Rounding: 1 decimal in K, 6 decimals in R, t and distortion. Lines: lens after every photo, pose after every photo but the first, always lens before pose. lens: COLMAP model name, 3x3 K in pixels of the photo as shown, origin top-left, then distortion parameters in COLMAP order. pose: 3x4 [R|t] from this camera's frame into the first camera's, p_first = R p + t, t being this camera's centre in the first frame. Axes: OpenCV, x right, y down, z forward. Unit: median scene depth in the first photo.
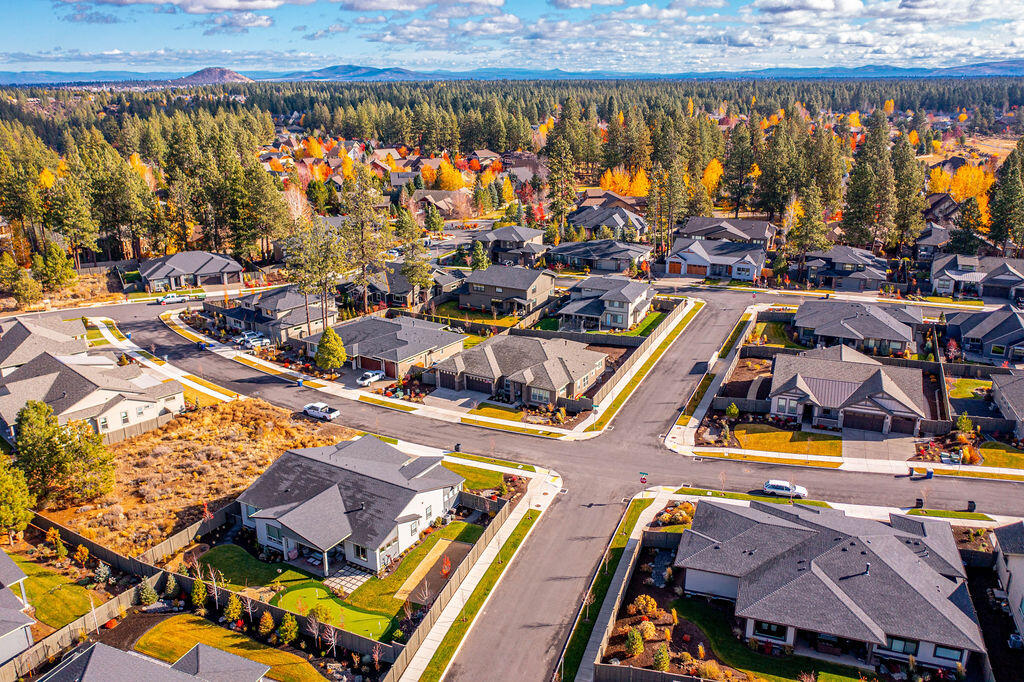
lens RADIAL K [[814.7, 0, 516.9], [0, 814.7, 342.4], [0, 0, 1]] dist [-0.009610, 0.002993]
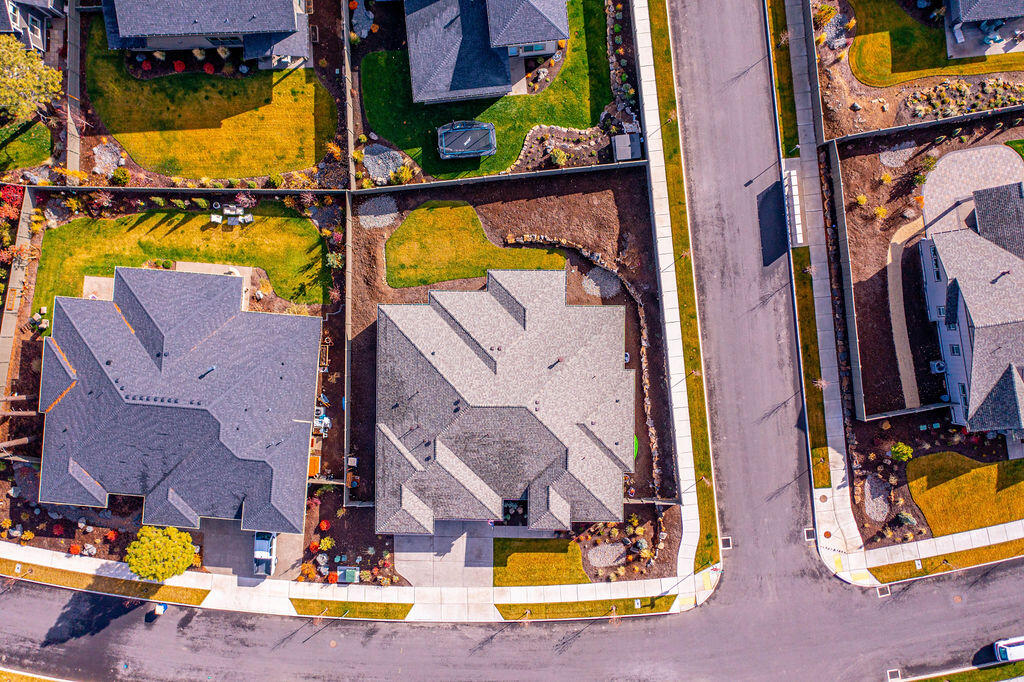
lens RADIAL K [[814.7, 0, 516.9], [0, 814.7, 342.4], [0, 0, 1]] dist [-0.009610, 0.002993]
pose [[0.872595, -0.488205, -0.015264, 0.053036], [0.166155, 0.267301, 0.949180, -0.539818], [-0.459315, -0.830786, 0.314363, 0.942361]]
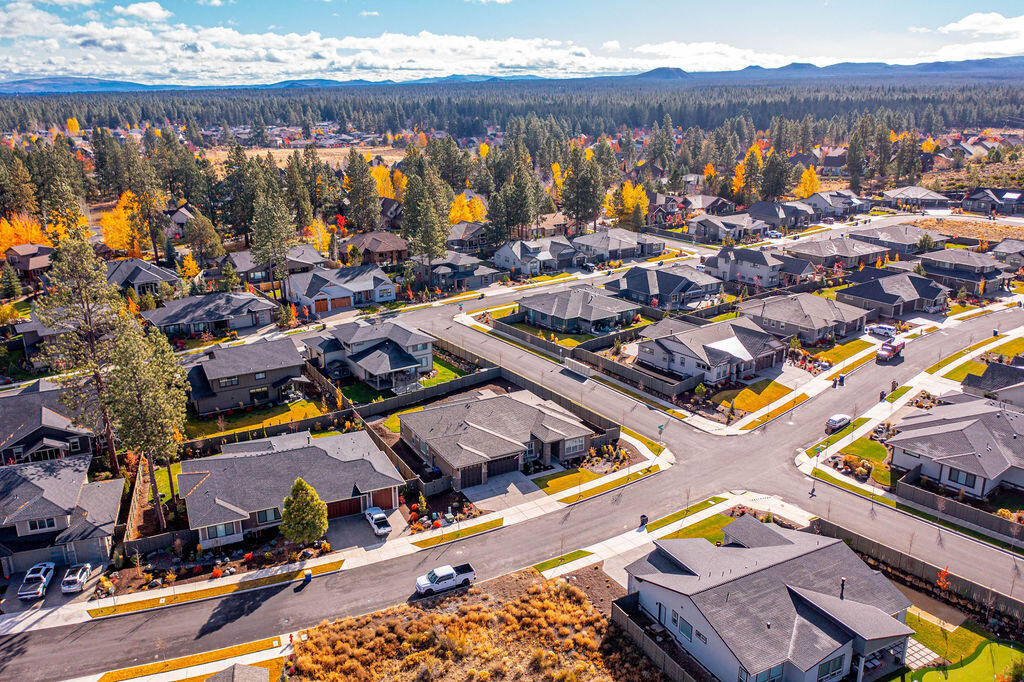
lens RADIAL K [[814.7, 0, 516.9], [0, 814.7, 342.4], [0, 0, 1]] dist [-0.009610, 0.002993]
pose [[0.520568, -0.254333, 0.815061, -0.713134], [0.269663, 0.954718, 0.125681, -0.175235], [-0.810118, 0.154366, 0.565580, 0.523925]]
